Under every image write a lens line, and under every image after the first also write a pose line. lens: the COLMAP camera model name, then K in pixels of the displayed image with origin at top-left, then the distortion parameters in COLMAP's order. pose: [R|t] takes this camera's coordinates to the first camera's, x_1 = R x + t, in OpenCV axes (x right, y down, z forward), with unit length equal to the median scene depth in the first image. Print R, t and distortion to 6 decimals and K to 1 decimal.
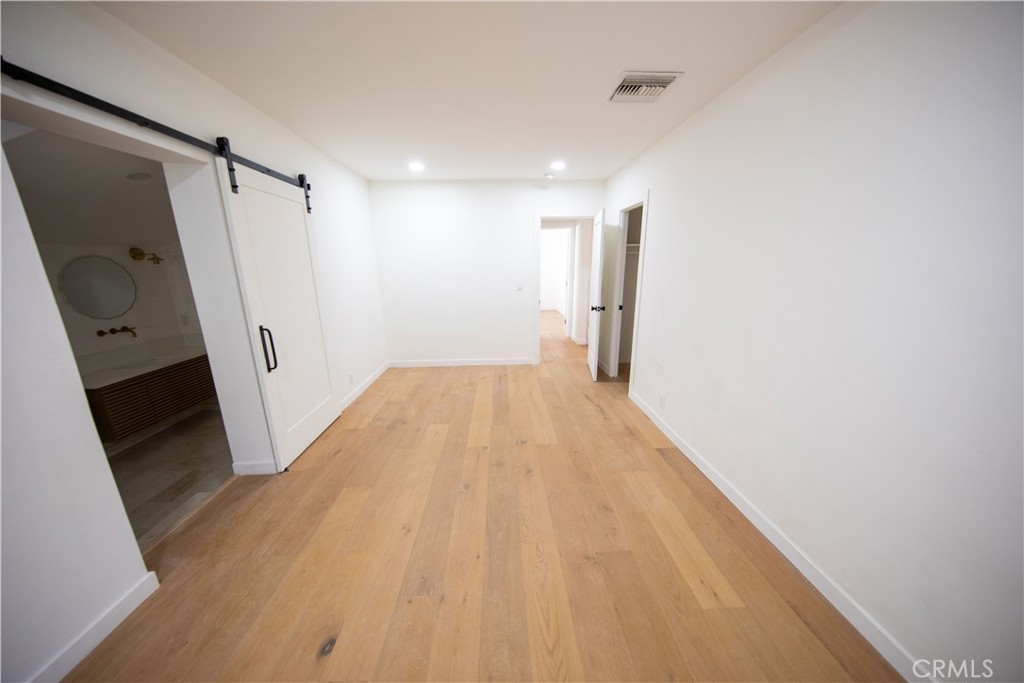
lens RADIAL K [[323.5, 0, 512.2], [0, 323.5, 337.6], [0, 0, 1]] dist [-0.006804, -0.000508]
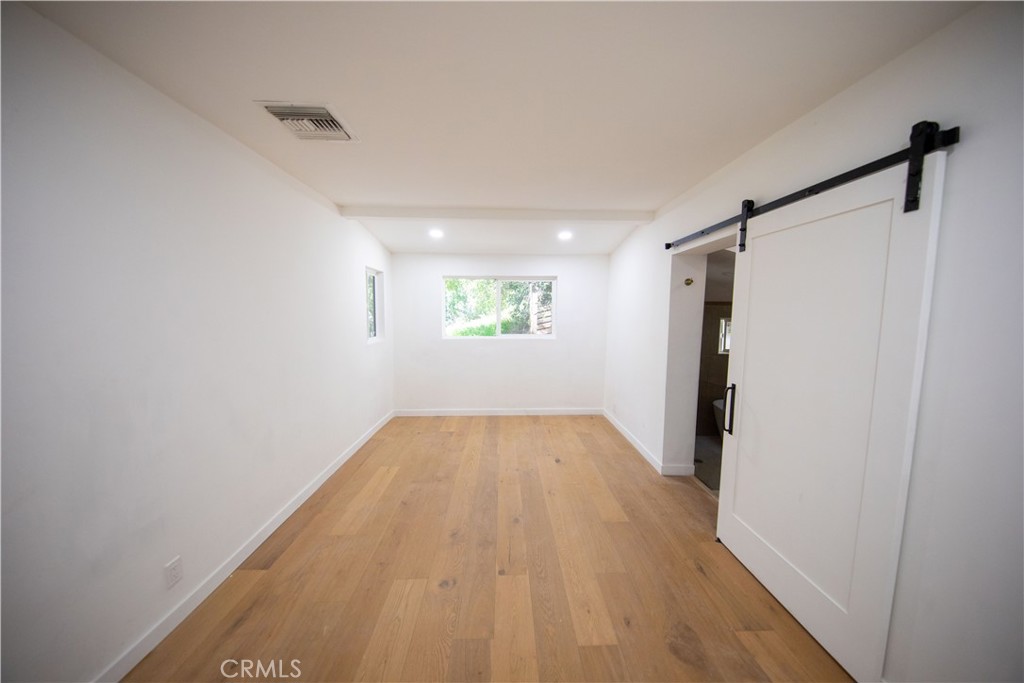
lens RADIAL K [[323.5, 0, 513.6], [0, 323.5, 339.6], [0, 0, 1]] dist [-0.006804, -0.000508]
pose [[-0.999973, -0.002359, 0.006989, -0.127935], [-0.000052, 0.949736, 0.313052, -0.421811], [-0.007376, 0.313043, -0.949710, 1.716691]]
